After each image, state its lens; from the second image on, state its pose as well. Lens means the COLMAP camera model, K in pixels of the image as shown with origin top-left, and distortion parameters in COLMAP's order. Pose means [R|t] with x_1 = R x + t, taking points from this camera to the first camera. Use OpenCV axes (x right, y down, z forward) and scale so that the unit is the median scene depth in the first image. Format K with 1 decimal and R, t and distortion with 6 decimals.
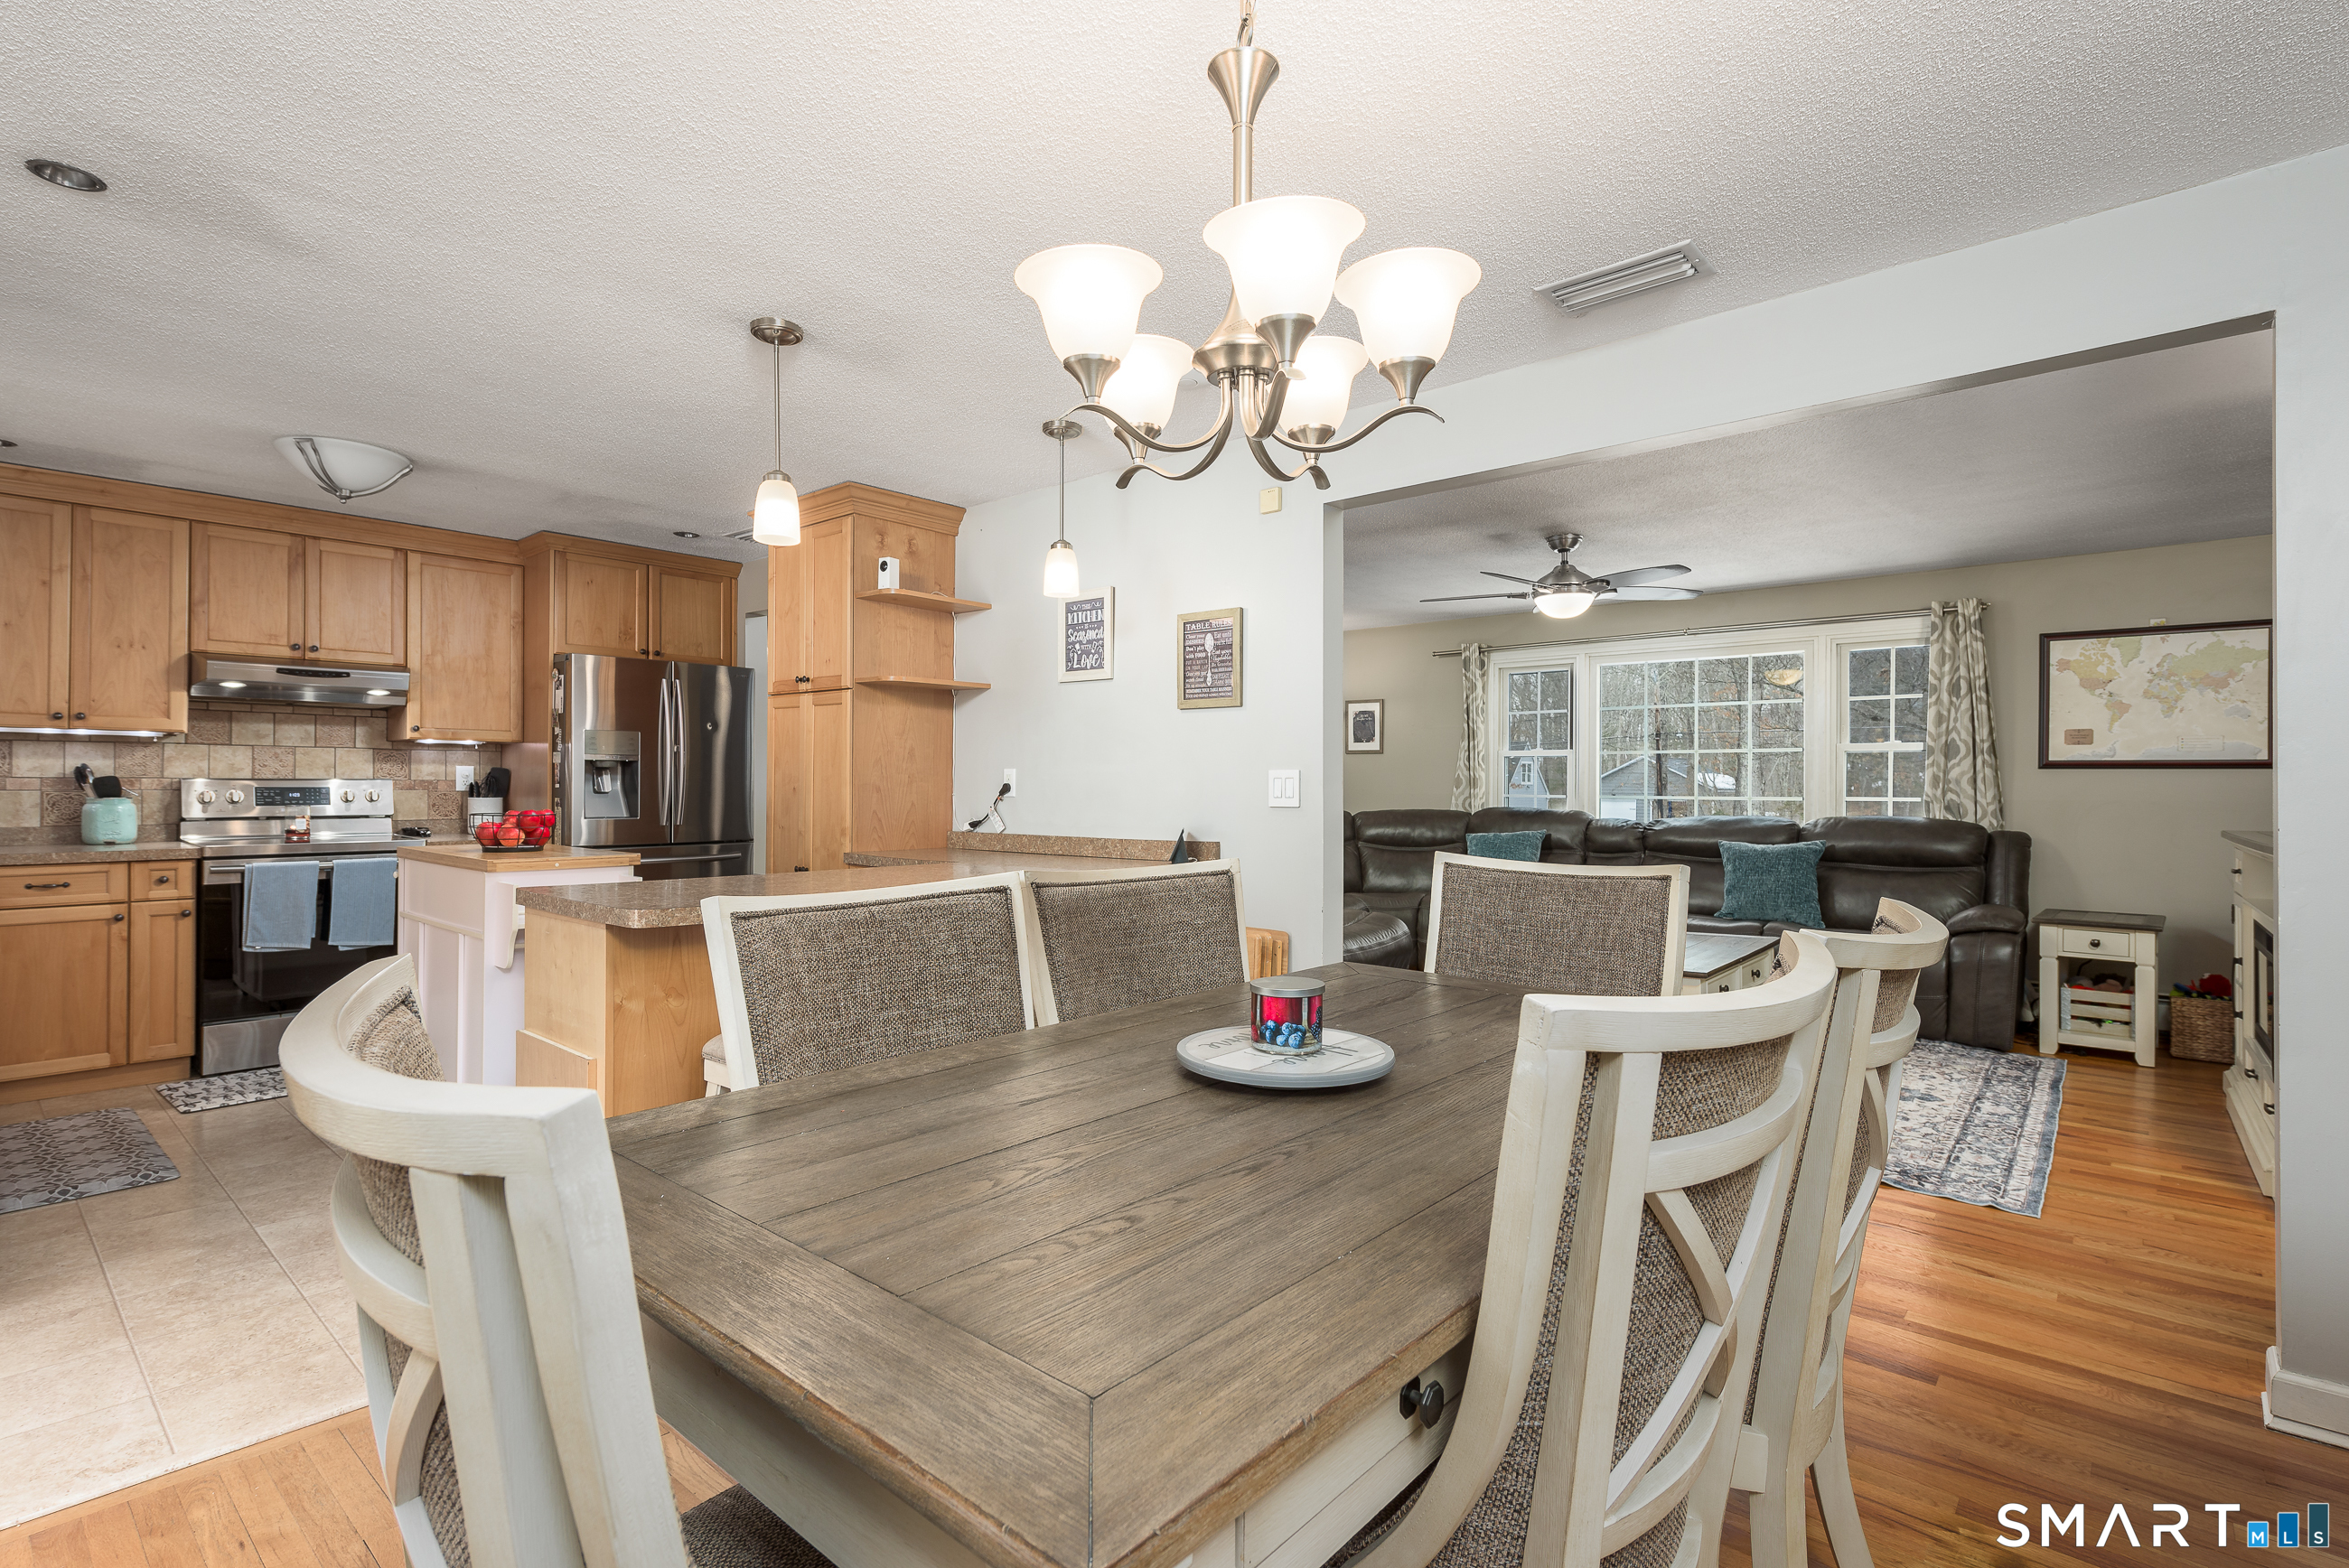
lens RADIAL K [[1107.8, 0, 1174.5], [0, 1107.8, 784.0], [0, 0, 1]] dist [0.010177, -0.000755]
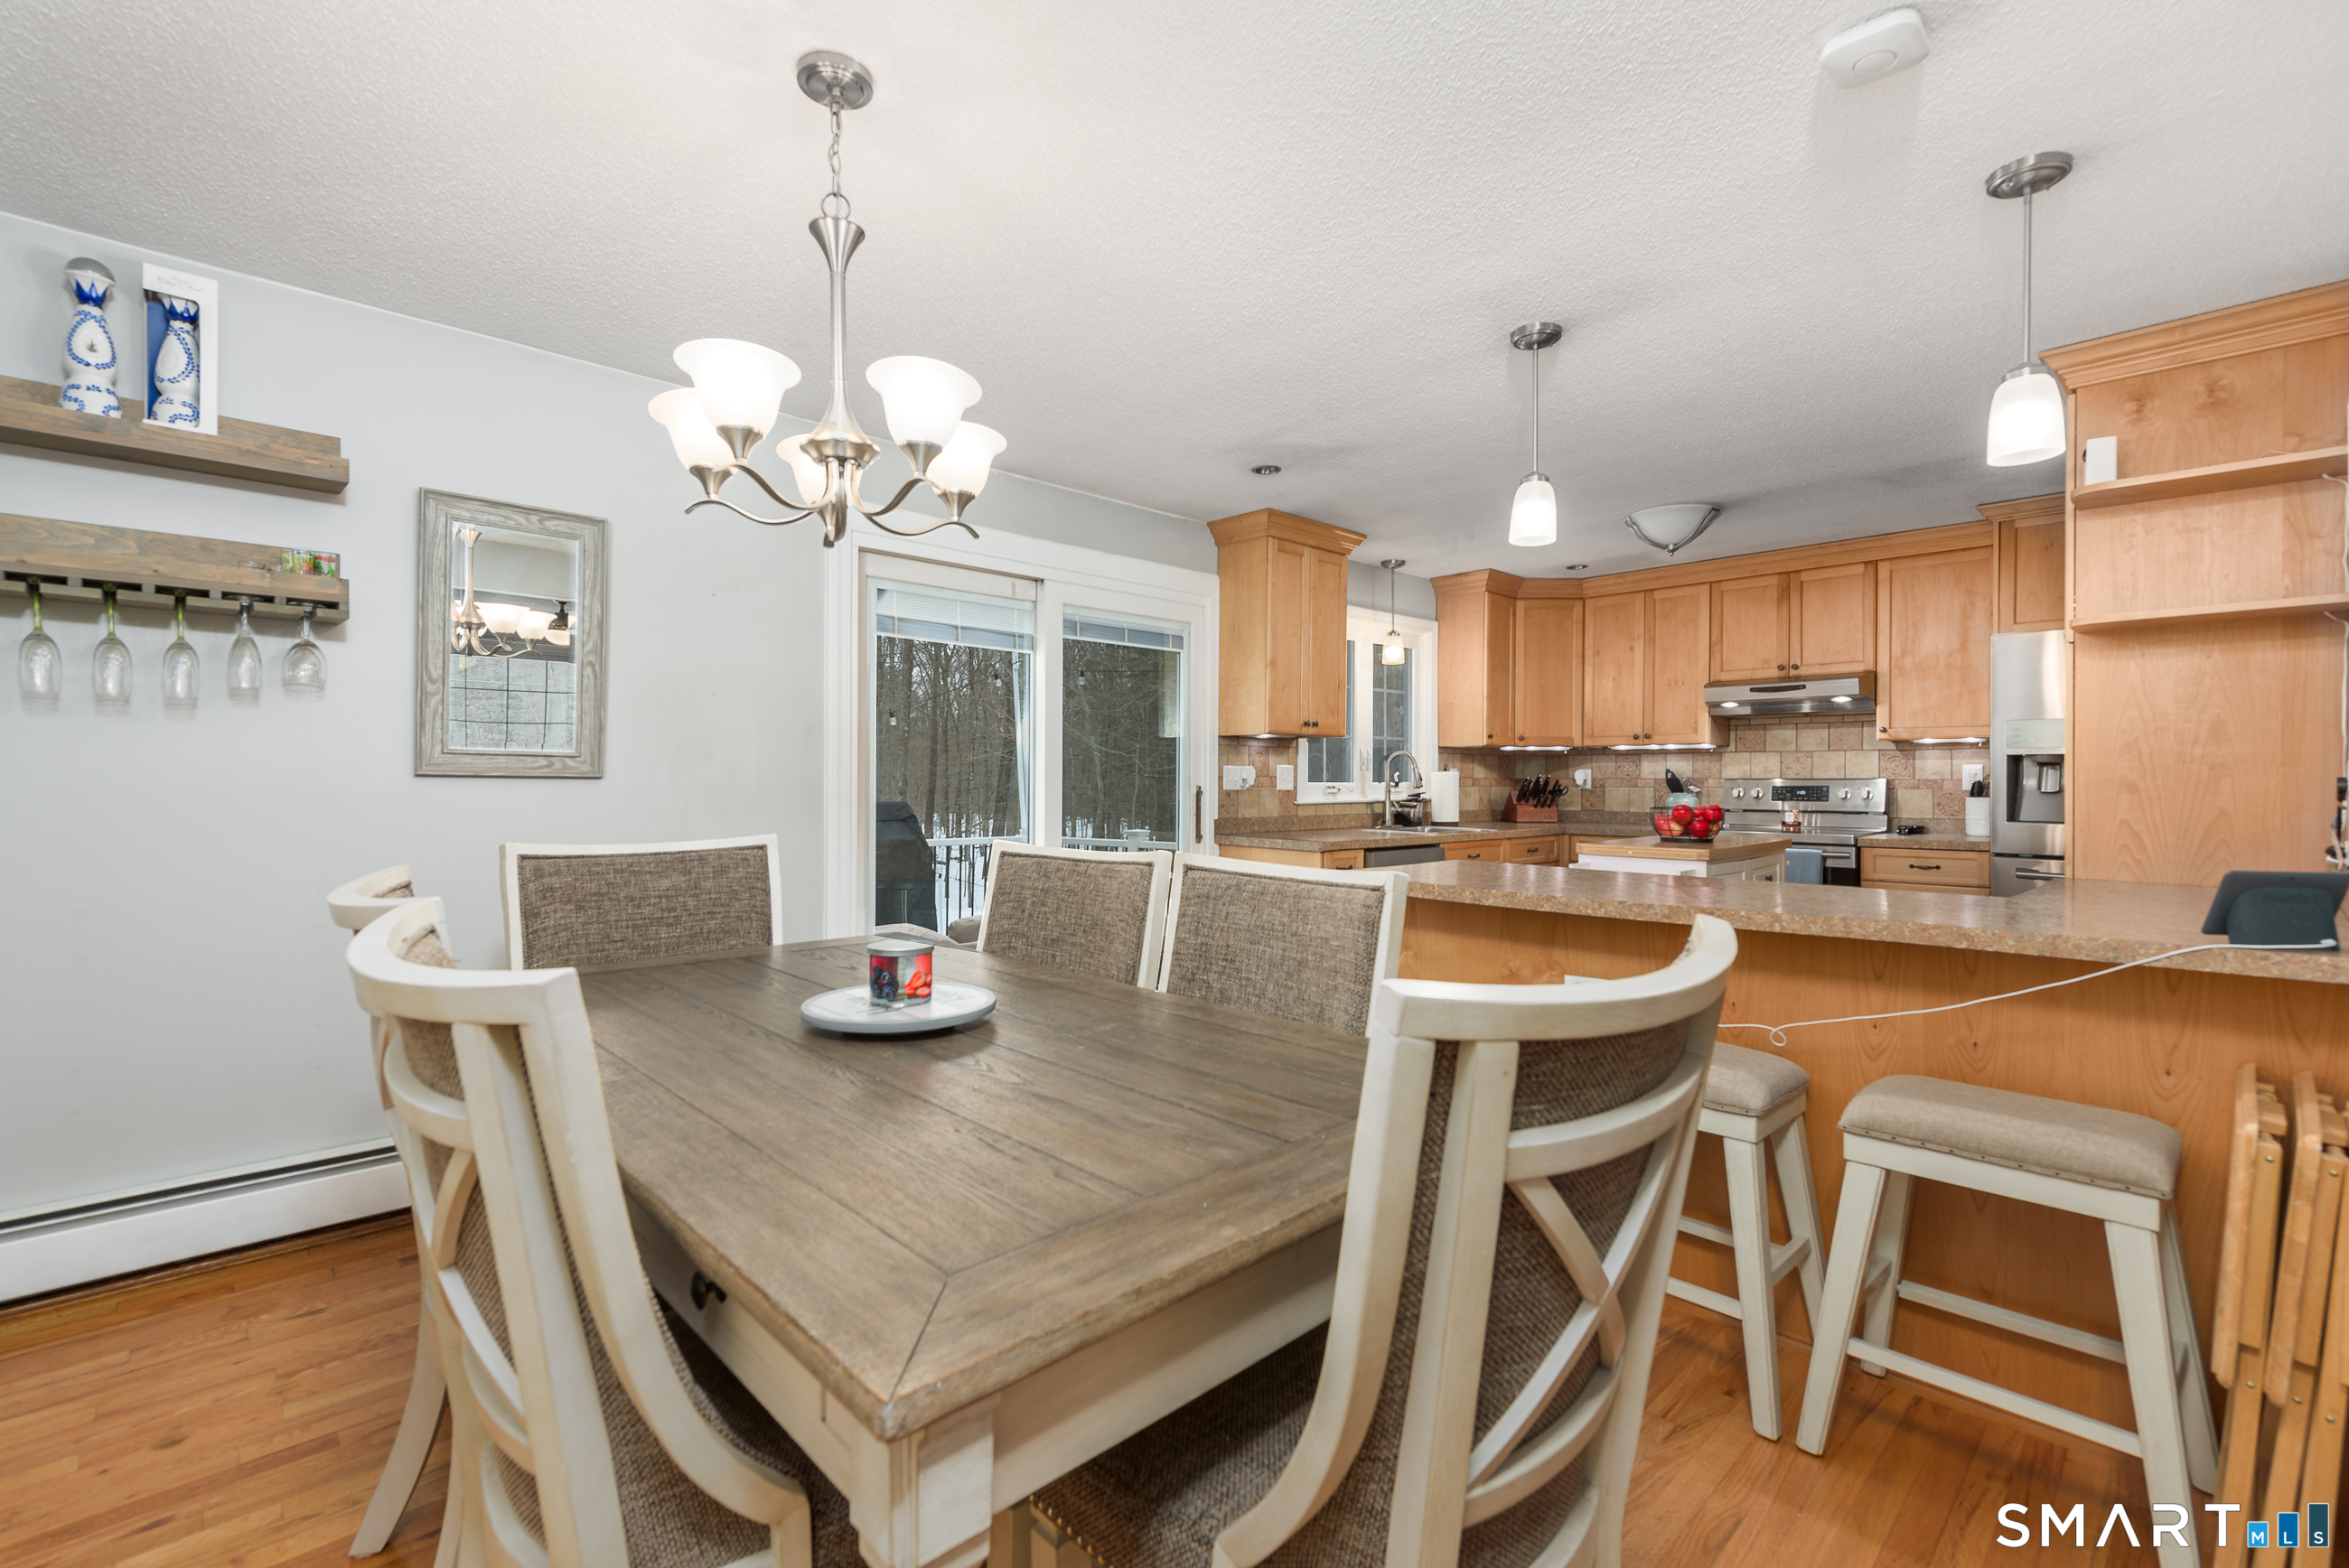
lens RADIAL K [[1031.3, 0, 1174.5], [0, 1031.3, 784.0], [0, 0, 1]] dist [0.000855, -0.000161]
pose [[-0.088978, -0.001569, -0.996032, 0.377517], [-0.002185, 0.999997, -0.001380, 0.004321], [0.996031, 0.002054, -0.088982, 0.467767]]
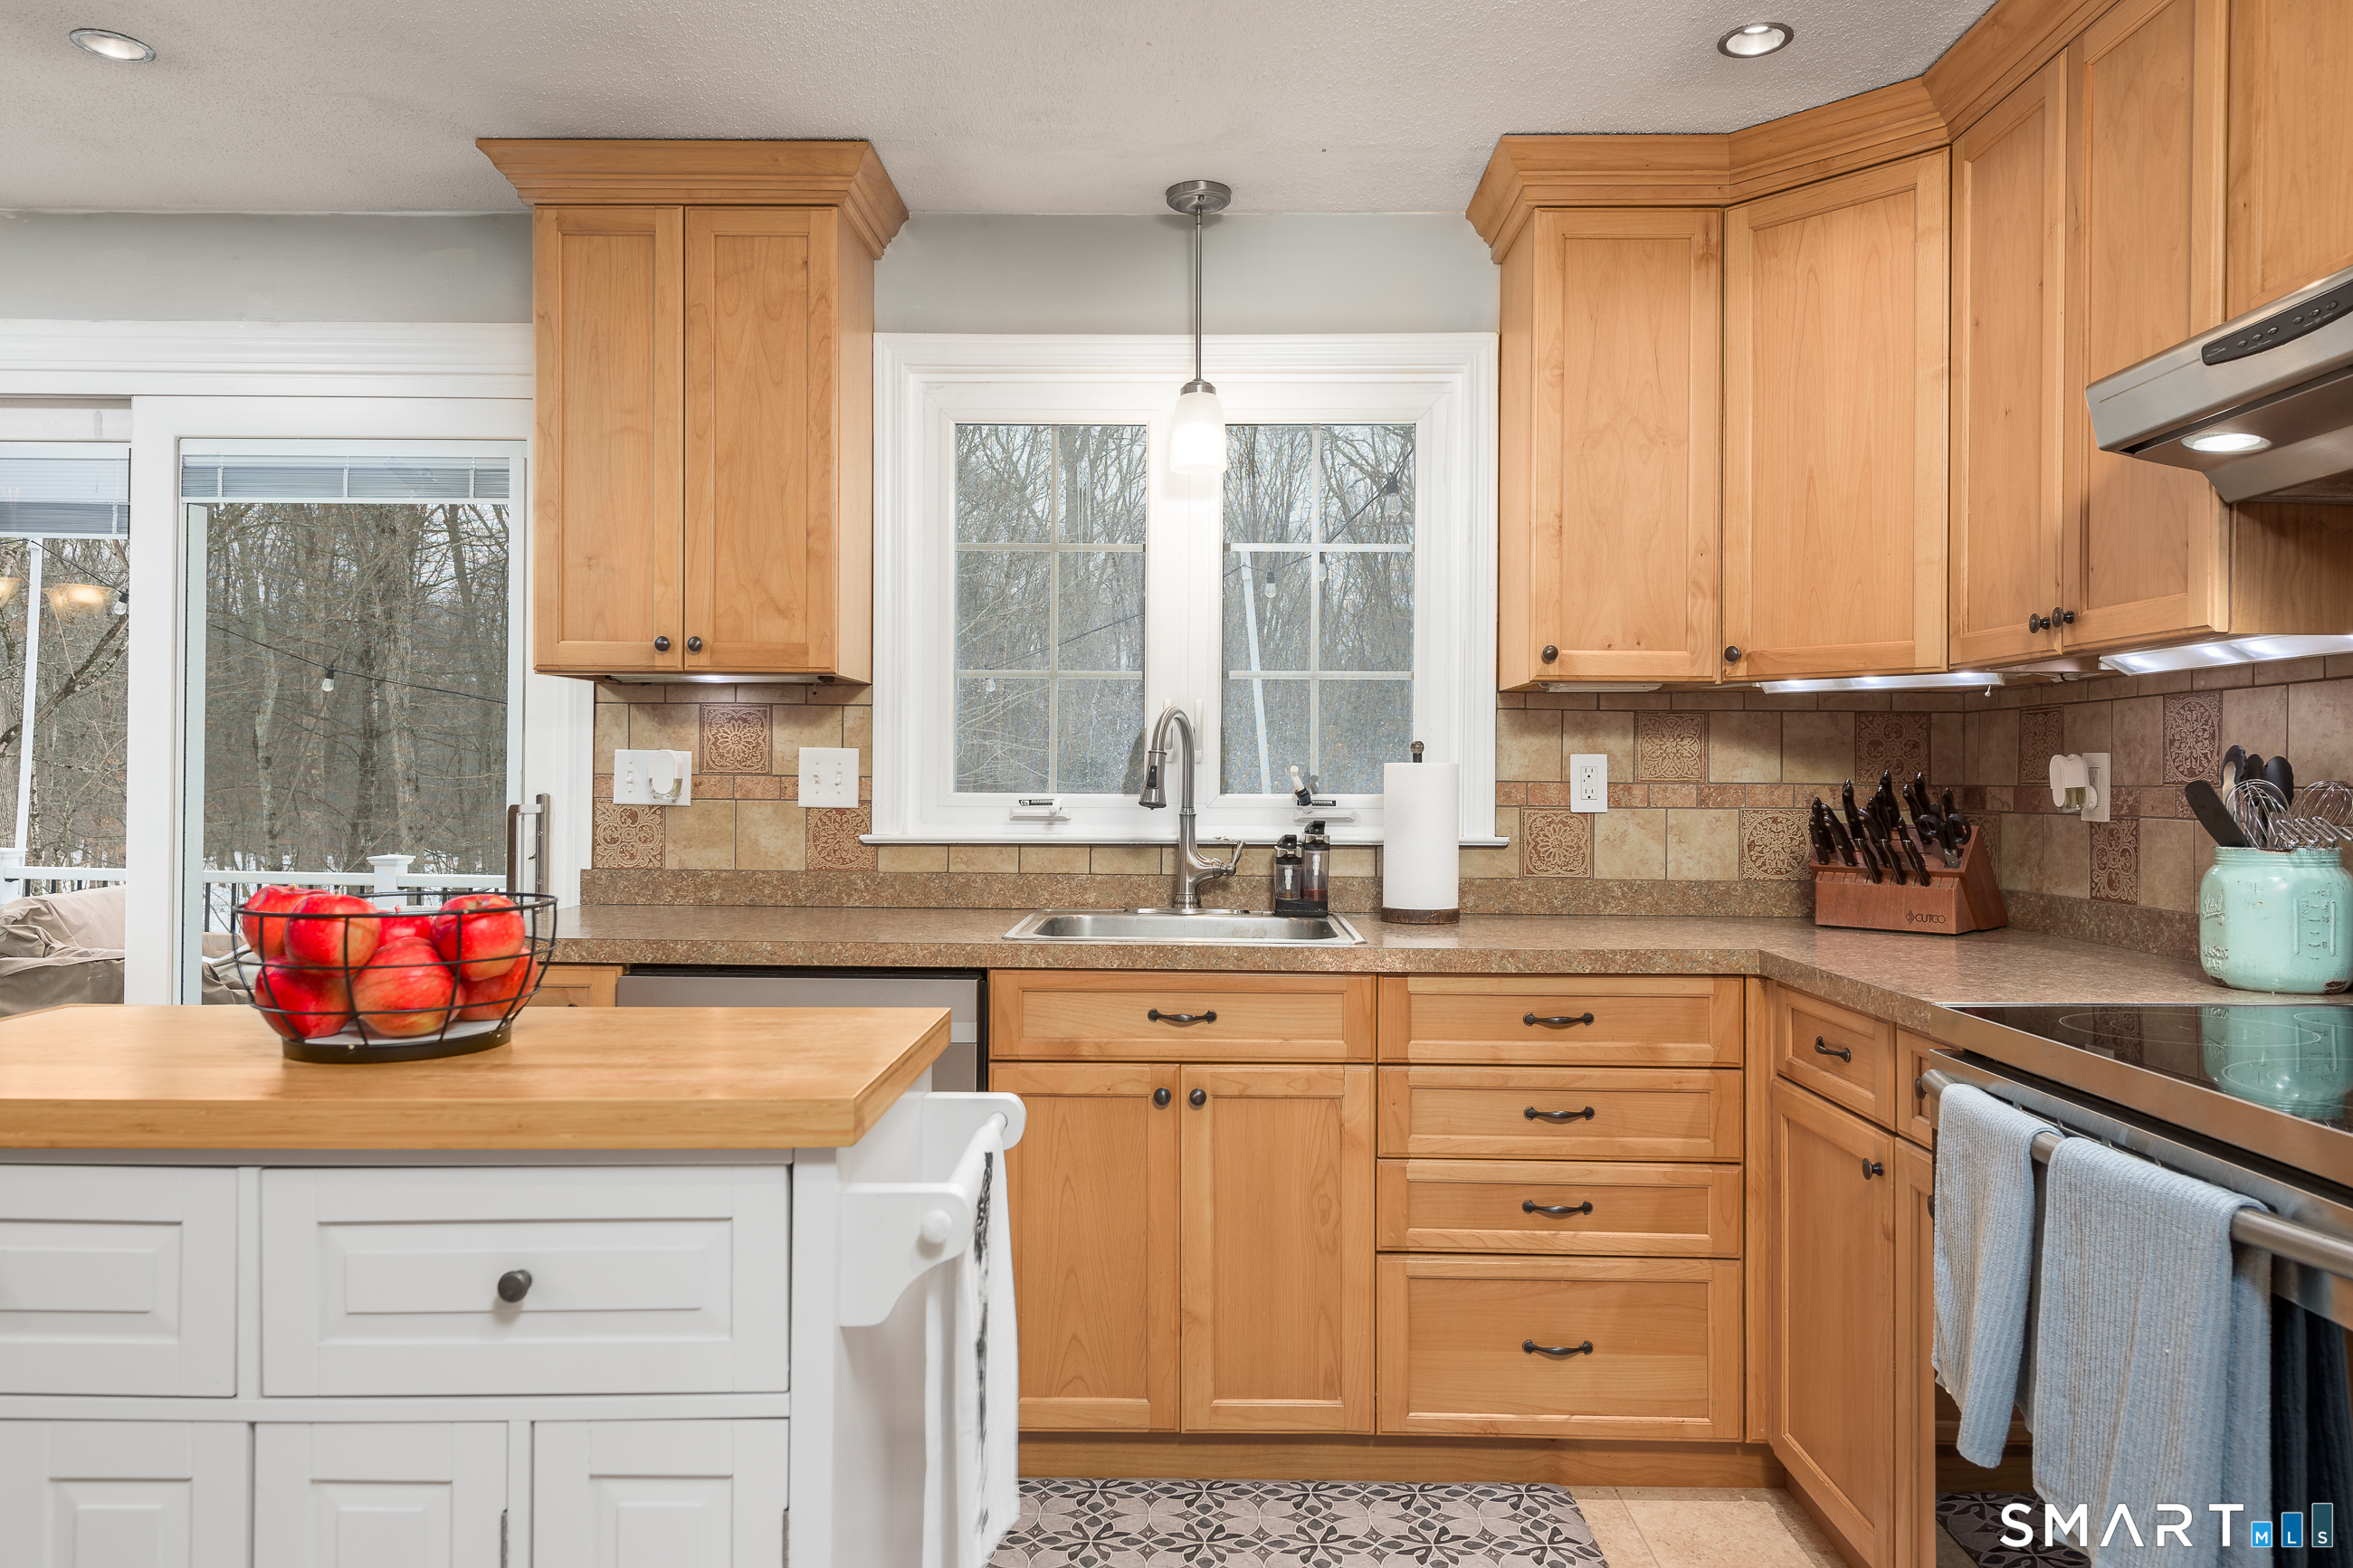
lens RADIAL K [[1589.2, 0, 1176.5], [0, 1589.2, 784.0], [0, 0, 1]] dist [0.010692, 0.000250]
pose [[-0.770601, -0.008555, -0.637260, -0.391692], [-0.010814, 0.999941, -0.000348, -0.002855], [0.637226, 0.006624, -0.770649, 1.124781]]
